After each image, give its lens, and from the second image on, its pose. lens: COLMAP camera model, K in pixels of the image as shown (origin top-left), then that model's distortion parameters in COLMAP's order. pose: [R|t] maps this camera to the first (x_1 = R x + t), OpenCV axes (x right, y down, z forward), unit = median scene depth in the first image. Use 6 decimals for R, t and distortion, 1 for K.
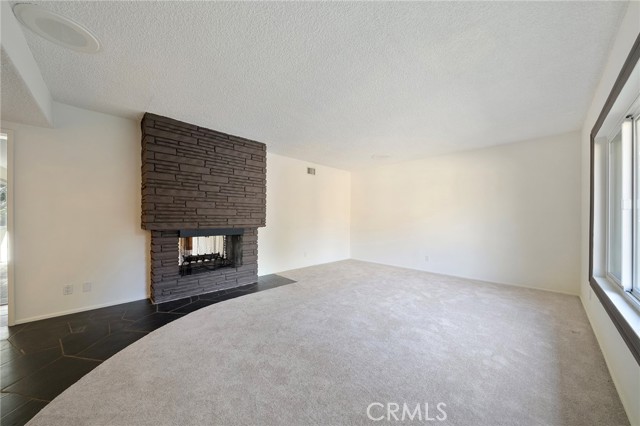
lens RADIAL K [[220.3, 0, 316.0], [0, 220.3, 217.7], [0, 0, 1]] dist [-0.002168, -0.000116]
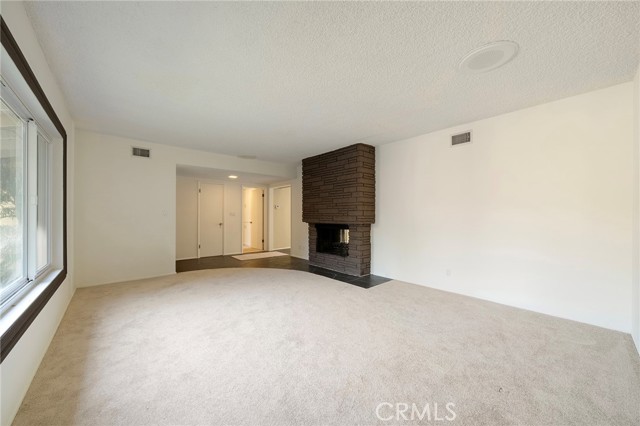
lens RADIAL K [[236.8, 0, 319.2], [0, 236.8, 215.9], [0, 0, 1]] dist [-0.001359, -0.000166]
pose [[-0.049225, -0.001588, -0.998786, 0.942634], [-0.005223, 0.999985, -0.001332, 0.005506], [0.998774, 0.005151, -0.049233, 0.937621]]
